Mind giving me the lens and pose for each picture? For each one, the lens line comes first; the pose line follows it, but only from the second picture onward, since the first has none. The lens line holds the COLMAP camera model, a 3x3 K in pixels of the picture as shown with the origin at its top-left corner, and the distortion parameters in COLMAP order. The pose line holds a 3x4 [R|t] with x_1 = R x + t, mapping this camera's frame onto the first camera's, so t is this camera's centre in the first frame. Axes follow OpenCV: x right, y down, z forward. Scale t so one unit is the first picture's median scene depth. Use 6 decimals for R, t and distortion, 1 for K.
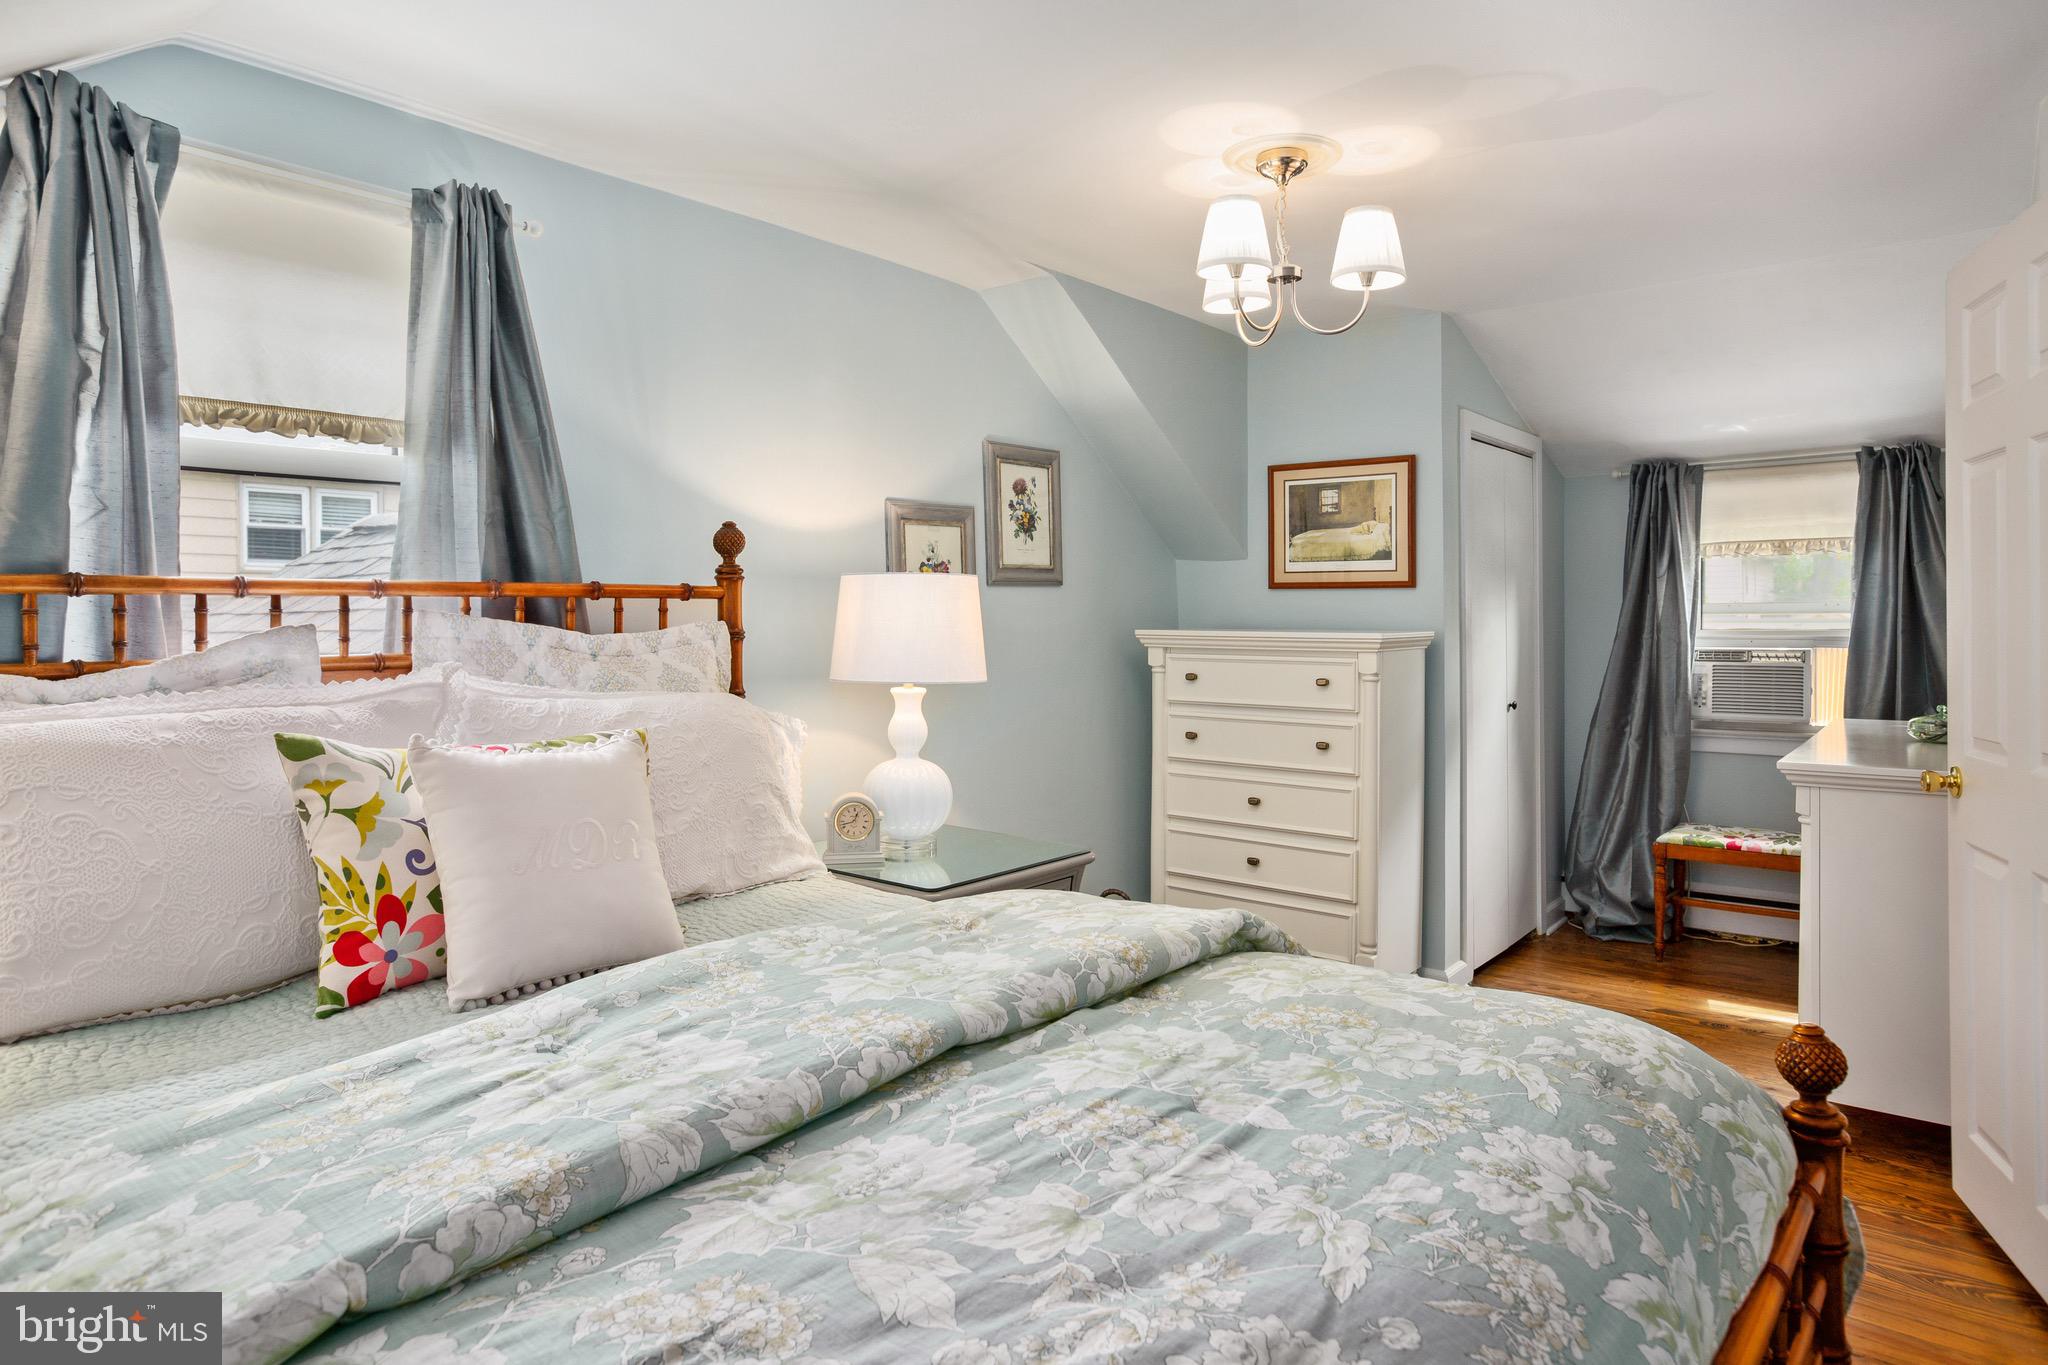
lens RADIAL K [[1240.9, 0, 1024.0], [0, 1240.9, 682.5], [0, 0, 1]] dist [-0.034370, 0.001911]
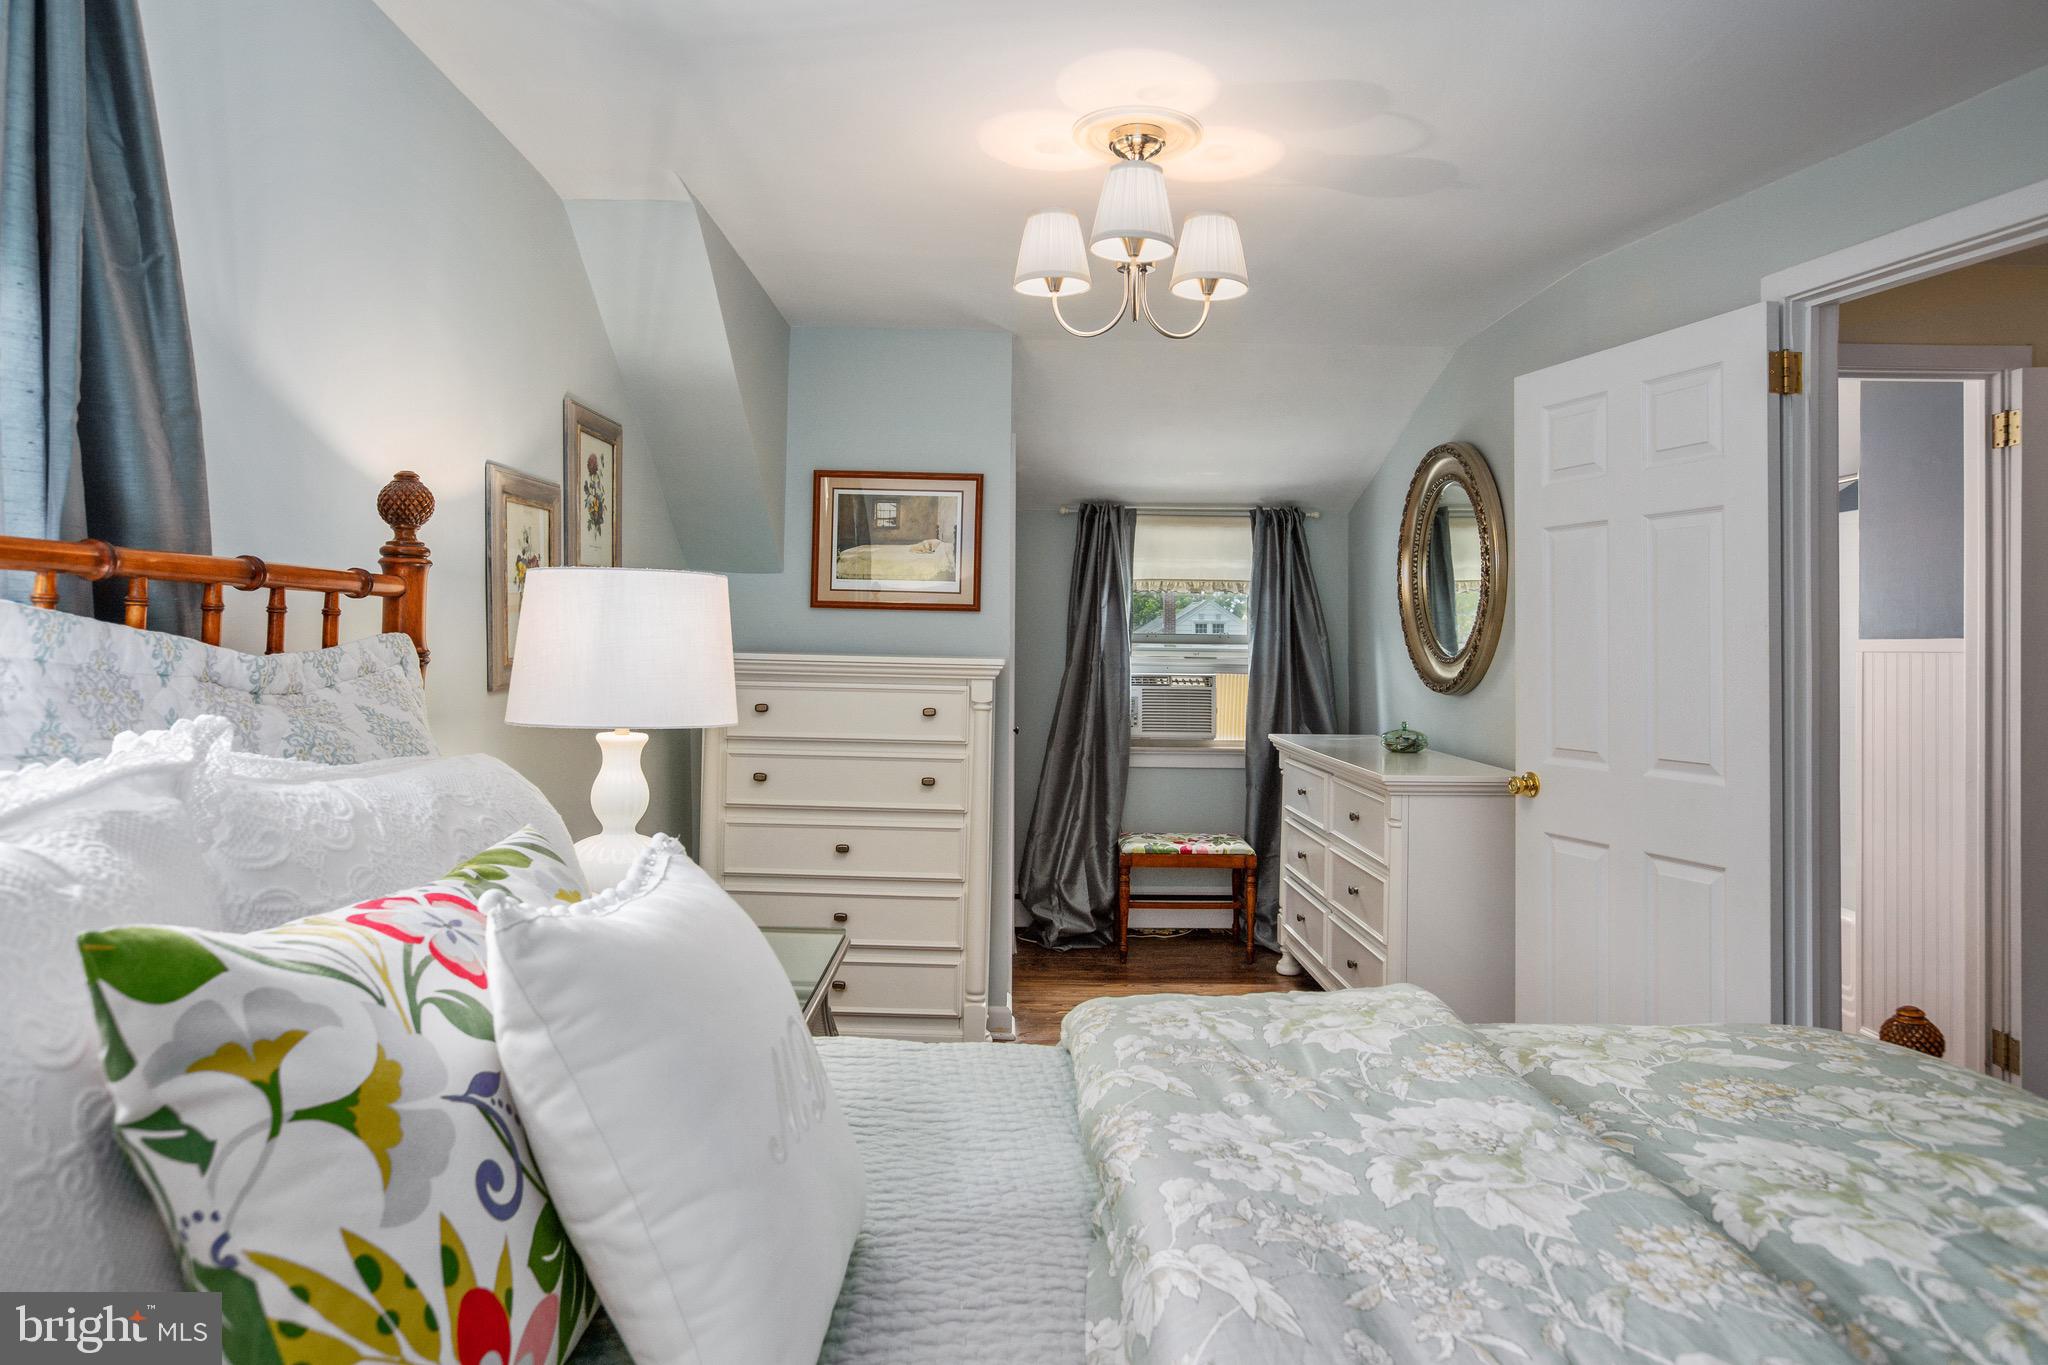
lens RADIAL K [[1234.5, 0, 1021.2], [0, 1234.5, 663.5], [0, 0, 1]] dist [-0.069976, 0.056930]
pose [[0.766159, 0.005932, 0.642623, -0.290814], [0.014502, 0.999543, -0.026517, -0.010956], [-0.642487, 0.029636, 0.765723, 0.257402]]
